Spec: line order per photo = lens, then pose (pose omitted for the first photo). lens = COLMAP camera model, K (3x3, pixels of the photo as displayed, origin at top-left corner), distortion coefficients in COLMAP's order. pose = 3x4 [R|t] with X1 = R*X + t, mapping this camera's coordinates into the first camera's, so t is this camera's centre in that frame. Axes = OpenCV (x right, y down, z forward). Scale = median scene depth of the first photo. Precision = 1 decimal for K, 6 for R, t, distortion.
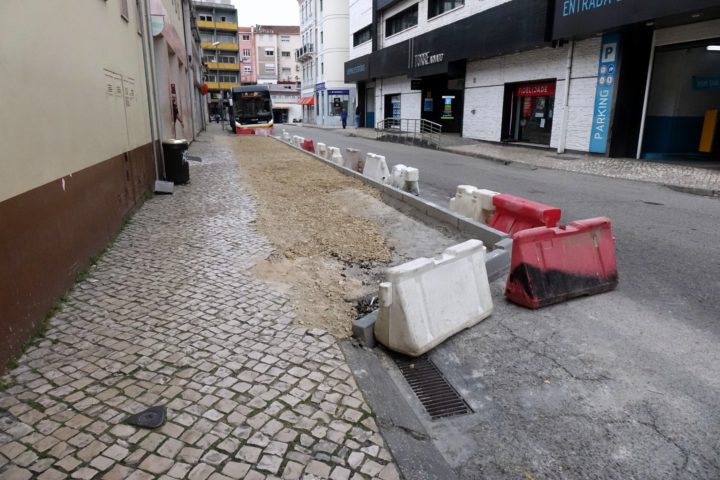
lens RADIAL K [[495.3, 0, 359.4], [0, 495.3, 240.4], [0, 0, 1]] dist [-0.006858, -0.004747]
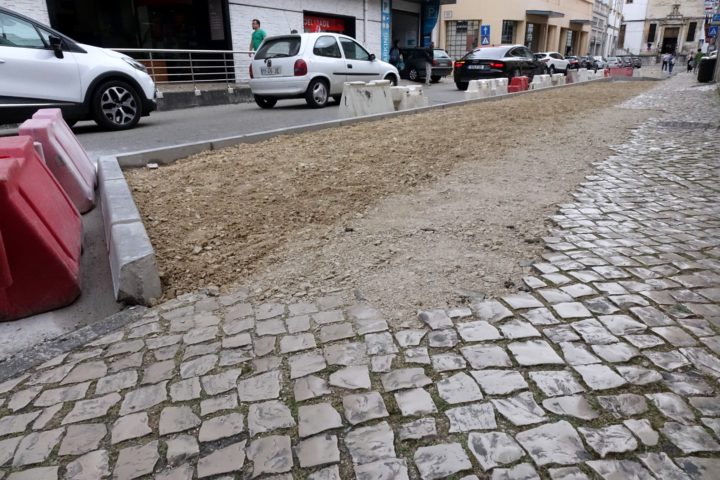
lens RADIAL K [[495.3, 0, 358.2], [0, 495.3, 240.6], [0, 0, 1]] dist [-0.006858, -0.004747]
pose [[-0.657014, -0.252245, 0.710426, -0.570653], [0.193494, 0.854369, 0.482301, -0.439108], [-0.728624, 0.454342, -0.512525, 1.834297]]
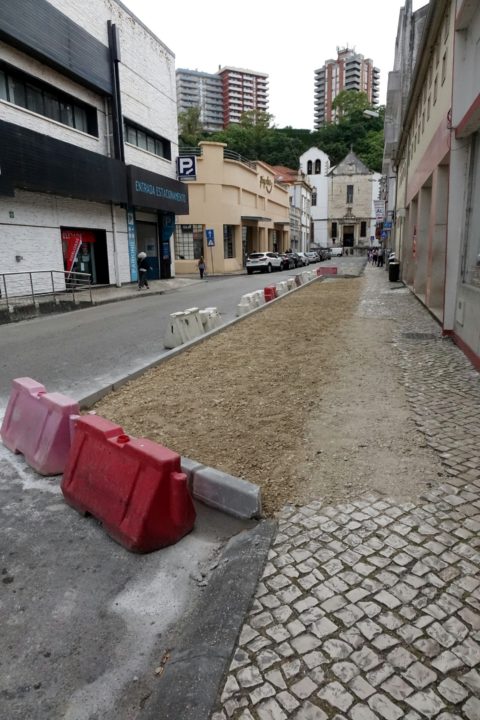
lens RADIAL K [[495.3, 0, 241.2], [0, 495.3, 359.9], [0, 0, 1]] dist [-0.006858, -0.004747]
pose [[-0.866913, -0.098027, 0.488725, -0.544632], [0.135616, 0.897101, 0.420496, -0.512785], [-0.479656, 0.430813, -0.764415, 1.935007]]
